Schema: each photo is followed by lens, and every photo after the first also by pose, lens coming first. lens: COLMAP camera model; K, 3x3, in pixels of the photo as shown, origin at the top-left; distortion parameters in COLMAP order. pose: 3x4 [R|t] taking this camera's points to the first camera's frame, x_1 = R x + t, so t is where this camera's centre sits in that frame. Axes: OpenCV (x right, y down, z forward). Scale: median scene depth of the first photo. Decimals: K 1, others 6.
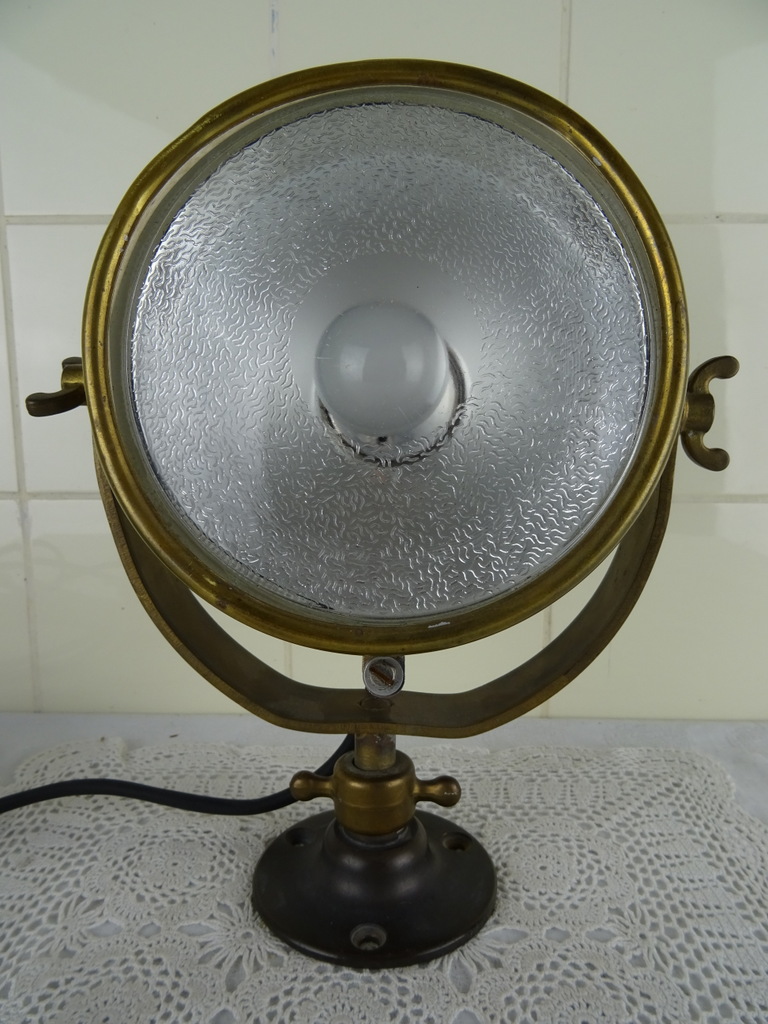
lens RADIAL K [[731.7, 0, 386.2], [0, 731.7, 523.0], [0, 0, 1]] dist [0.002391, -0.016198]
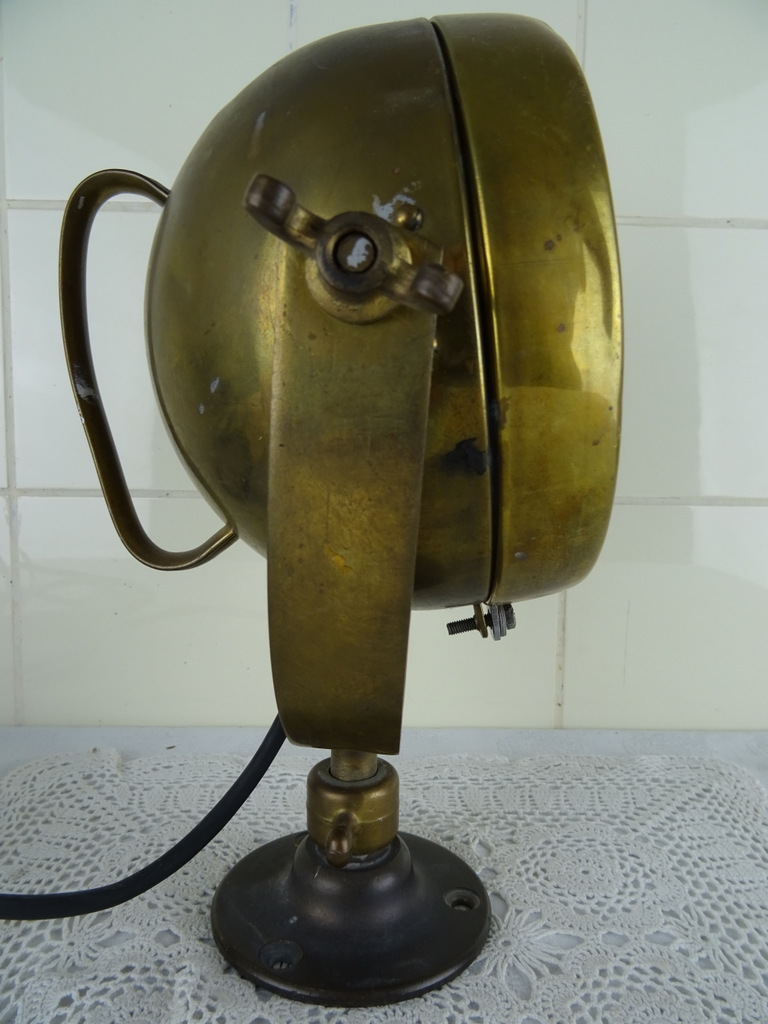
lens RADIAL K [[731.7, 0, 383.4], [0, 731.7, 524.7], [0, 0, 1]] dist [0.002391, -0.016198]
pose [[0.998778, 0.008858, 0.048619, -0.087195], [-0.005917, 0.998162, -0.060309, 0.080787], [-0.049064, 0.059947, 0.996995, 0.050342]]
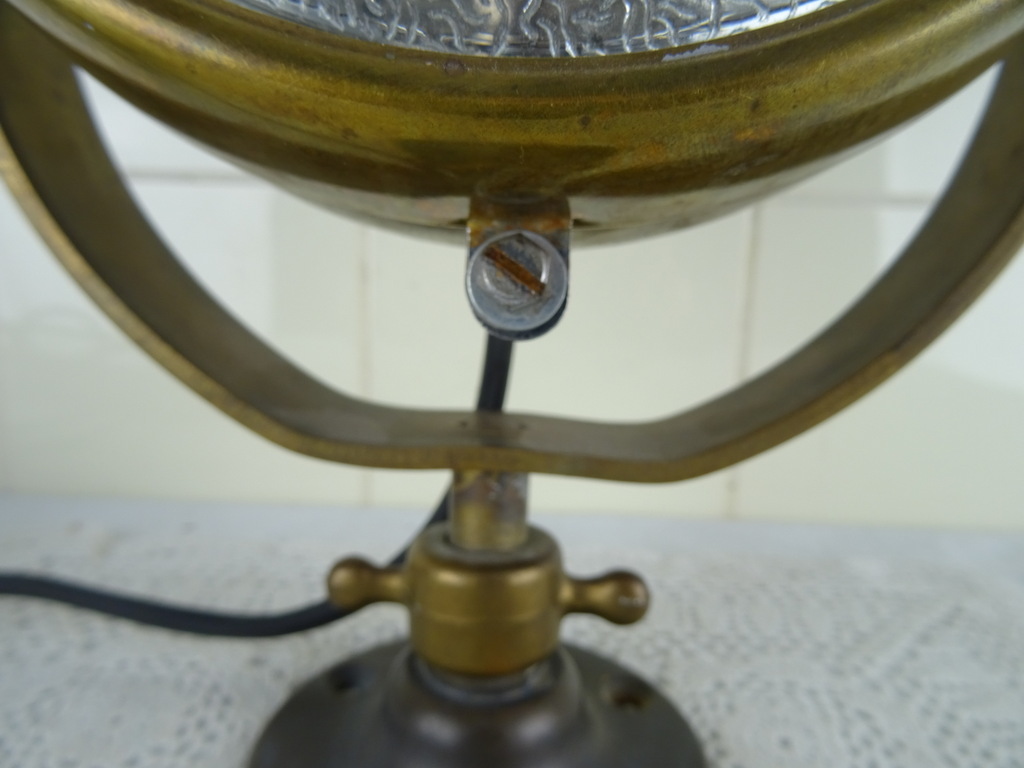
lens RADIAL K [[731.7, 0, 514.2], [0, 731.7, 396.4], [0, 0, 1]] dist [0.002391, -0.016198]
pose [[0.999450, 0.028957, 0.016165, -0.006770], [-0.029465, 0.999051, 0.032090, 0.185545], [-0.015220, -0.032548, 0.999354, 0.430402]]
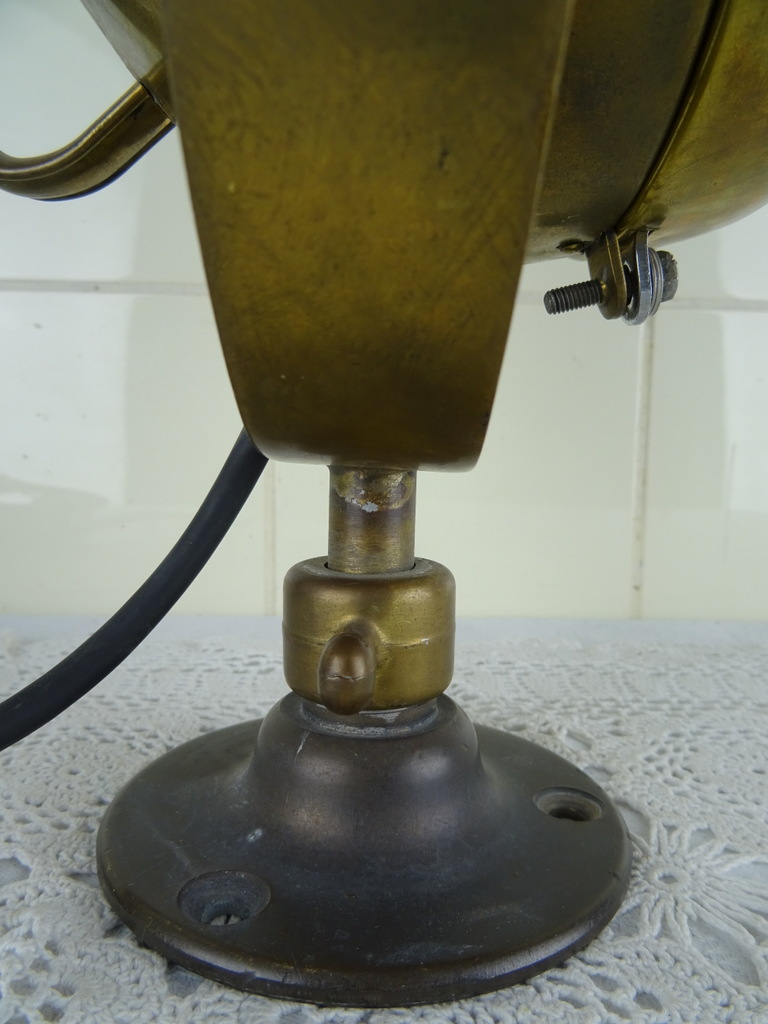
lens RADIAL K [[731.7, 0, 387.1], [0, 731.7, 515.5], [0, 0, 1]] dist [0.002391, -0.016198]
pose [[0.997786, 0.012066, 0.065406, -0.097401], [-0.007847, 0.997895, -0.064382, 0.297398], [-0.066045, 0.063726, 0.995780, 0.429425]]
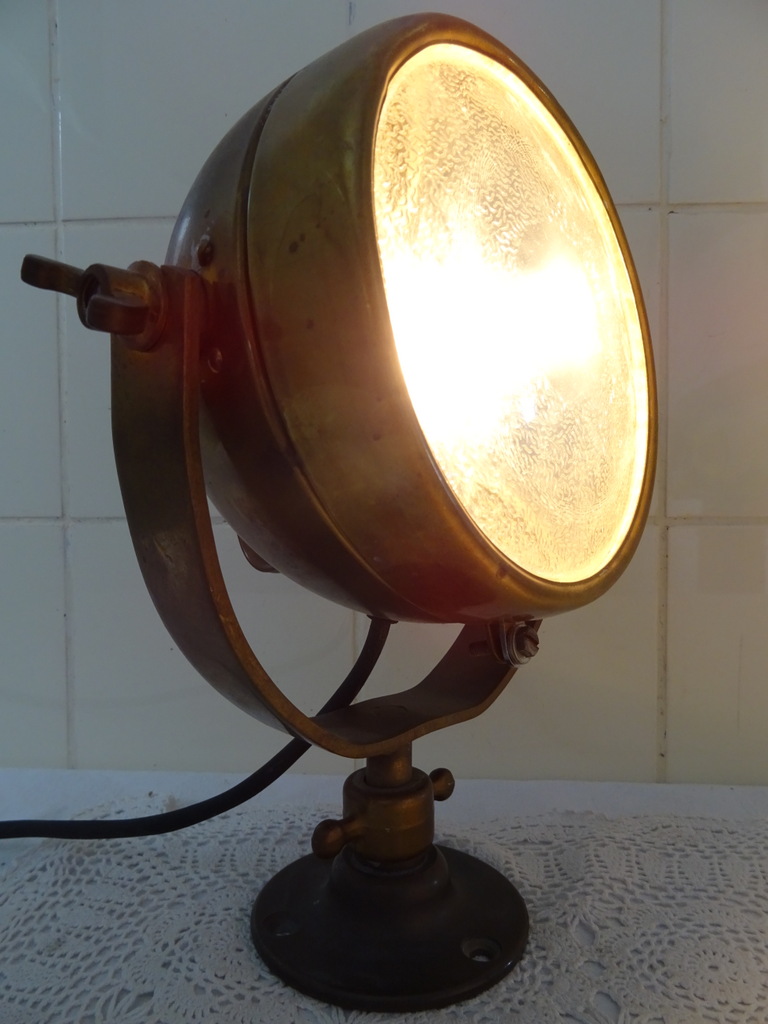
lens RADIAL K [[731.7, 0, 386.4], [0, 731.7, 515.4], [0, 0, 1]] dist [0.002391, -0.016198]
pose [[0.998961, -0.002142, -0.045530, -0.087909], [-0.003282, 0.992921, -0.118728, 0.085481], [0.045462, 0.118754, 0.991882, 0.156976]]
